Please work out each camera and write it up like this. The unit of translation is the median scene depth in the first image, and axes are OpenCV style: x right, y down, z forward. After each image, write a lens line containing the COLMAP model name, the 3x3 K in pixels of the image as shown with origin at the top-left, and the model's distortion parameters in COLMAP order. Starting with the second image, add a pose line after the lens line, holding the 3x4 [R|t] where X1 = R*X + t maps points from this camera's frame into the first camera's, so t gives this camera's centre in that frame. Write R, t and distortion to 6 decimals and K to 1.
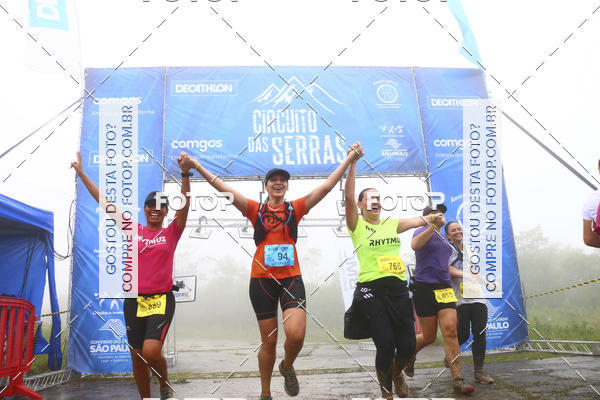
lens RADIAL K [[501.7, 0, 297.3], [0, 501.7, 199.4], [0, 0, 1]] dist [-0.174548, 0.165700]
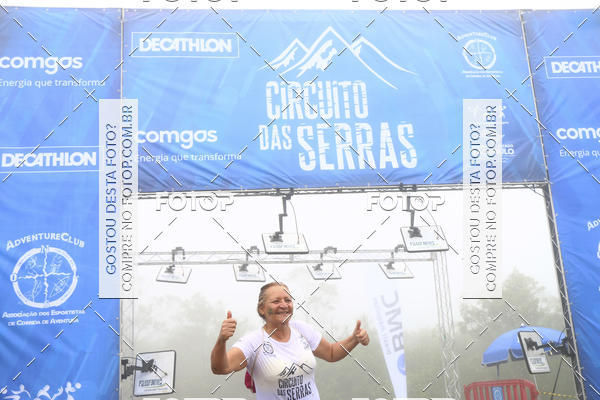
lens RADIAL K [[725.6, 0, 298.7], [0, 725.6, 203.0], [0, 0, 1]] dist [0.002663, 0.220081]
pose [[0.999933, -0.000917, 0.011570, -0.058786], [0.000952, 0.999995, -0.003070, -0.024805], [-0.011567, 0.003080, 0.999928, 0.092665]]
